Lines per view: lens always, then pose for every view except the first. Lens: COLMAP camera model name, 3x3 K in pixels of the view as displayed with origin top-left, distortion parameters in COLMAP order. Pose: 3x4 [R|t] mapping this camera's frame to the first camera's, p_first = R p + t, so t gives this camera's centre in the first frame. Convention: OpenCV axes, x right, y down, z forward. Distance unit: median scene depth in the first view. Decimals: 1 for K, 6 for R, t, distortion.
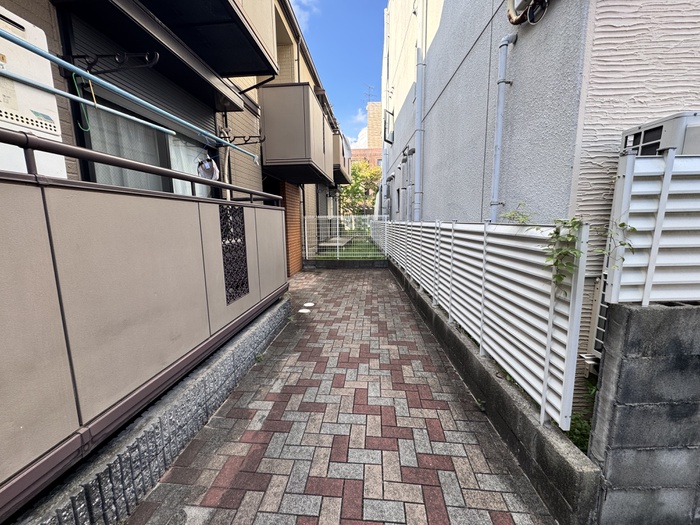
lens RADIAL K [[276.0, 0, 350.0], [0, 276.0, 262.5], [0, 0, 1]] dist [-0.001259, -0.000025]
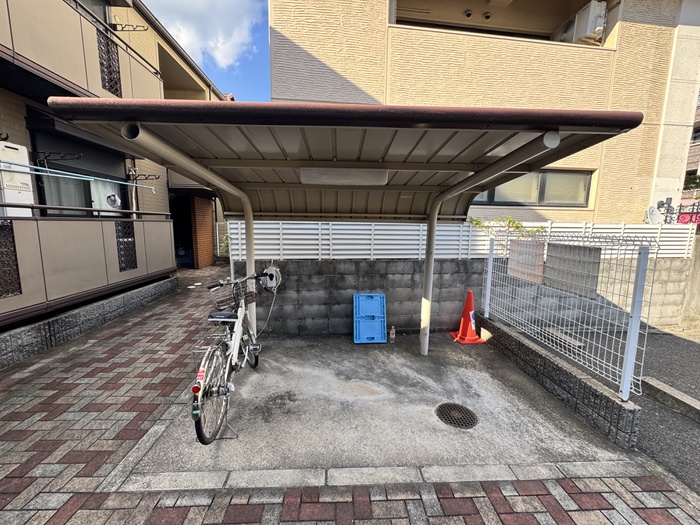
lens RADIAL K [[280.5, 0, 350.0], [0, 280.5, 262.5], [0, 0, 1]] dist [-0.003972, 0.000158]
pose [[0.991275, 0.002128, 0.131796, 0.966444], [-0.000243, 0.999897, -0.014319, 0.121614], [-0.131813, 0.014162, 0.991173, -1.257270]]
